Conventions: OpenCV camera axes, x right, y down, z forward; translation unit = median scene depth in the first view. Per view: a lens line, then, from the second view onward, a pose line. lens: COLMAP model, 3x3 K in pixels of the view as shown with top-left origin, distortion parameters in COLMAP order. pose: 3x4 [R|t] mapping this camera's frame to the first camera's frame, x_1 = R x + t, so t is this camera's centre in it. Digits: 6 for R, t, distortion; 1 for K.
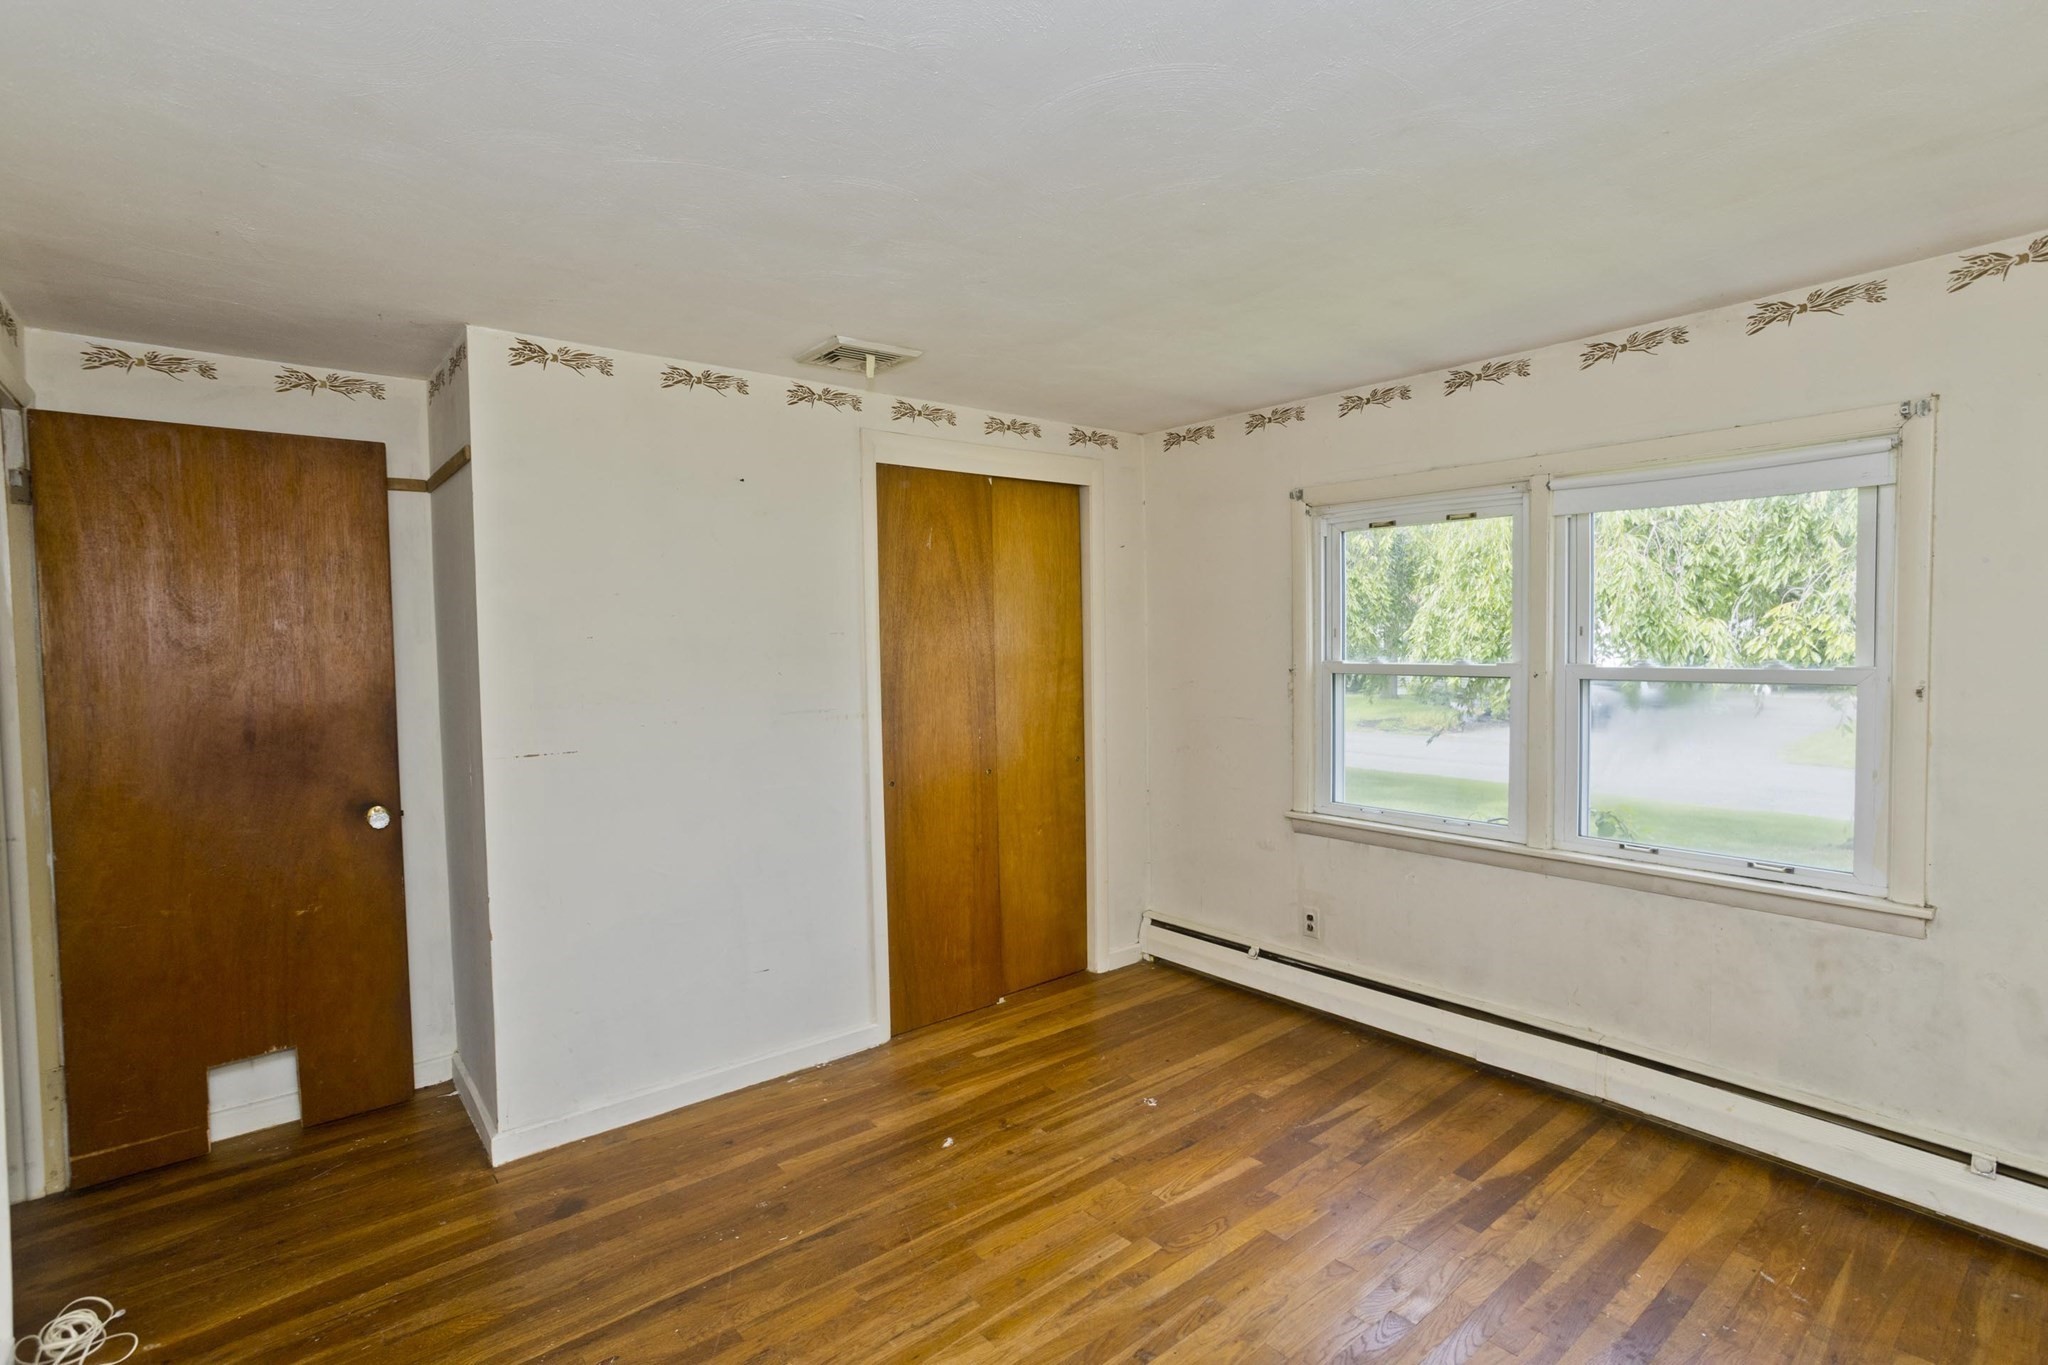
lens RADIAL K [[976.7, 0, 1039.0], [0, 976.7, 676.3], [0, 0, 1]] dist [-0.046687, 0.019059]
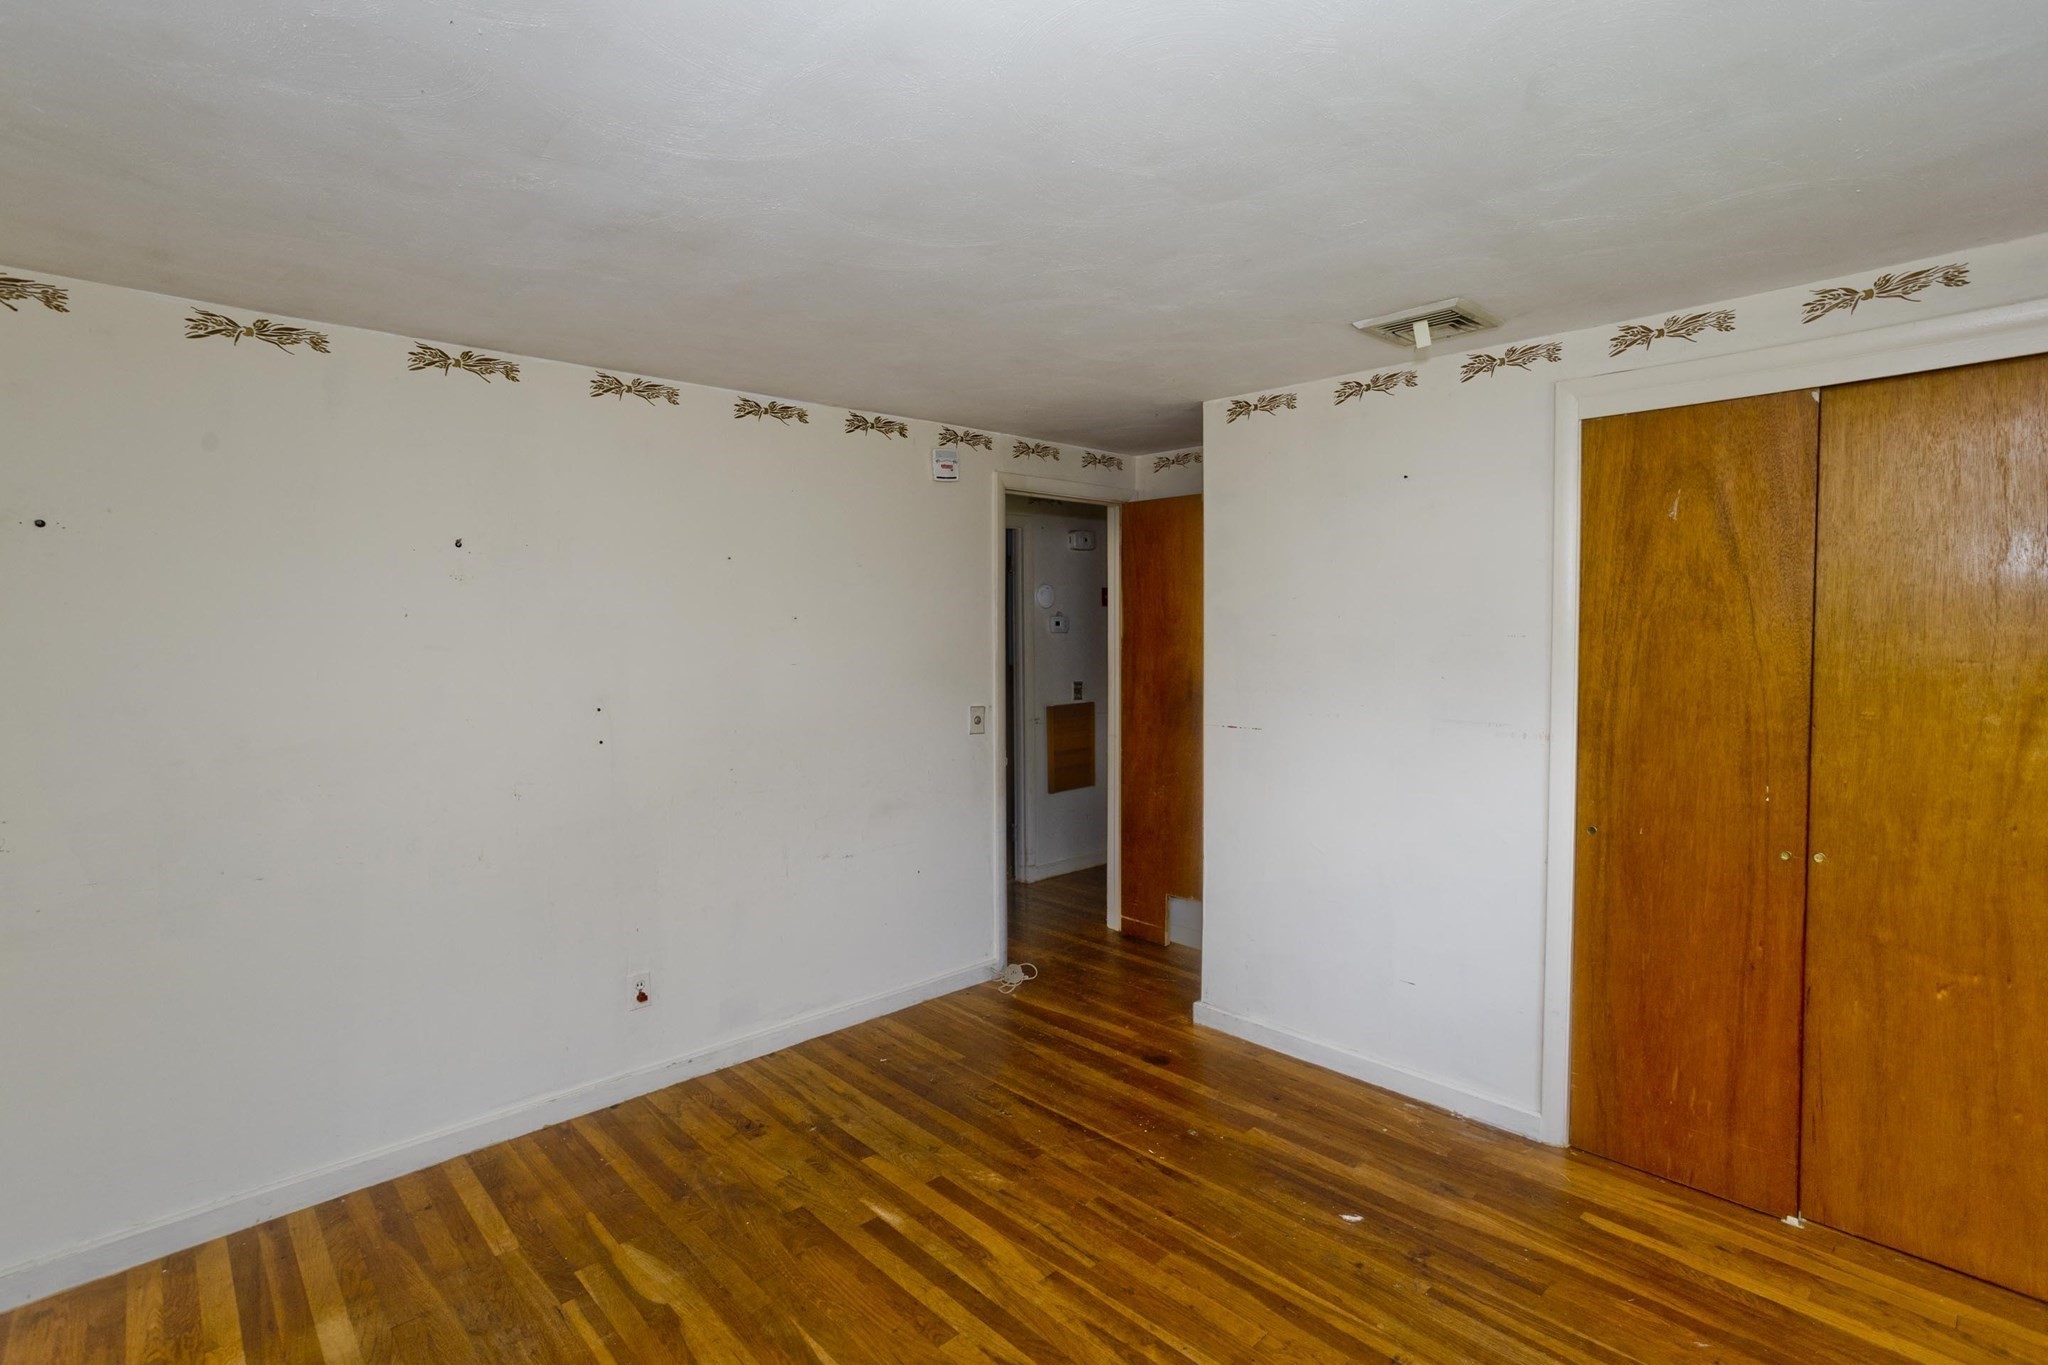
lens RADIAL K [[976.7, 0, 1024.6], [0, 976.7, 676.9], [0, 0, 1]] dist [-0.046687, 0.019059]
pose [[0.063572, 0.068578, -0.995618, 0.718524], [-0.038807, 0.997051, 0.066199, -0.056442], [0.997222, 0.034429, 0.066045, 0.620086]]
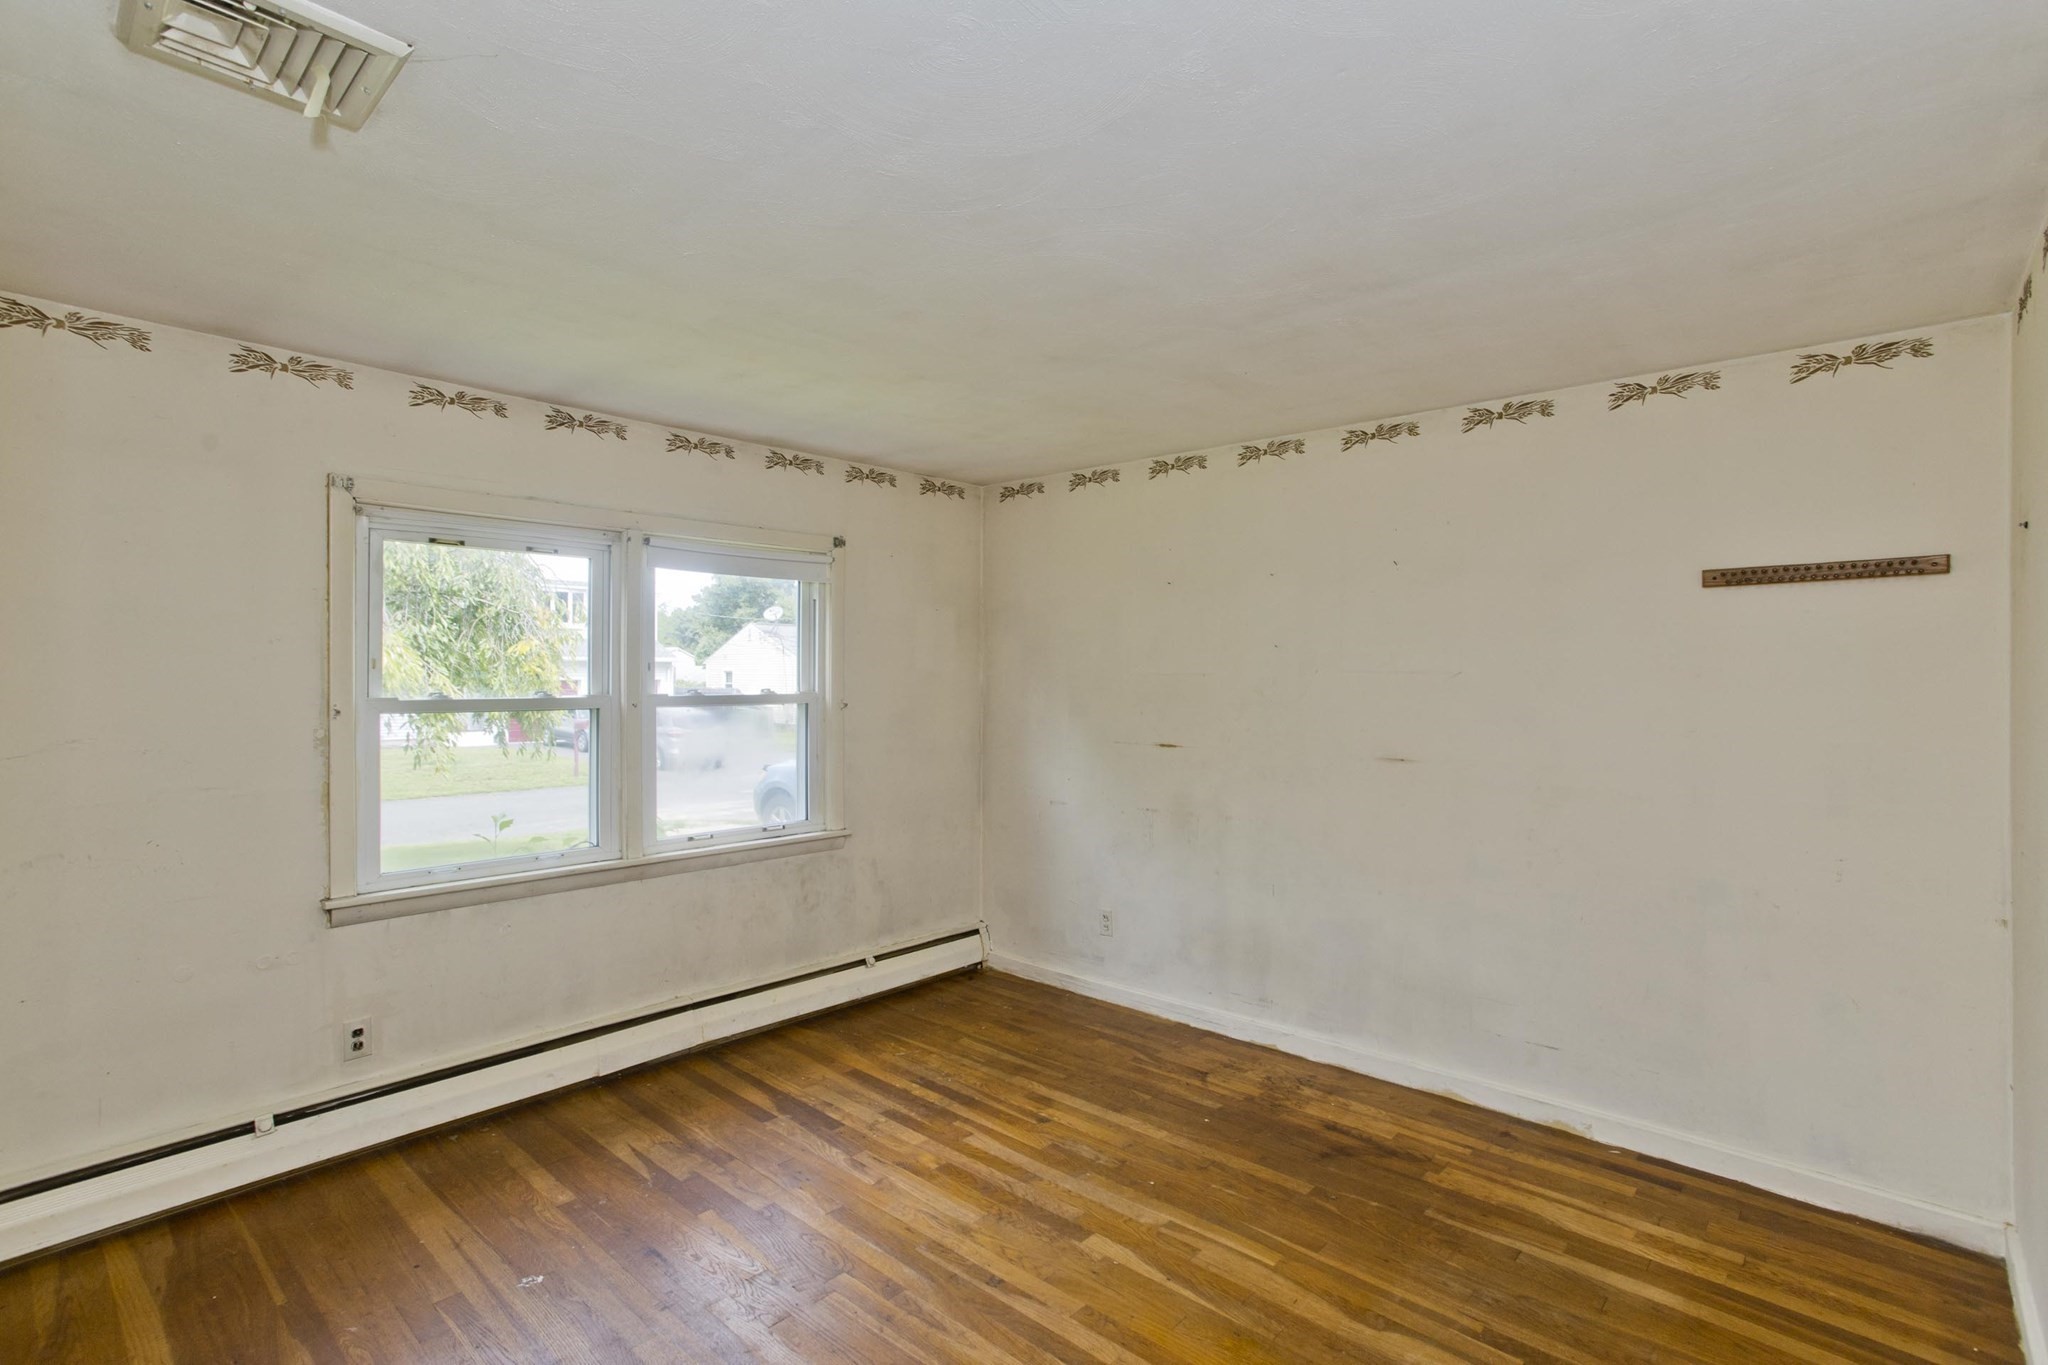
lens RADIAL K [[976.7, 0, 1030.5], [0, 976.7, 667.9], [0, 0, 1]] dist [-0.046687, 0.019059]
pose [[-0.150430, 0.020240, 0.988413, -0.729709], [0.042301, 0.999007, -0.014019, -0.008609], [-0.987715, 0.039702, -0.151137, 0.760546]]
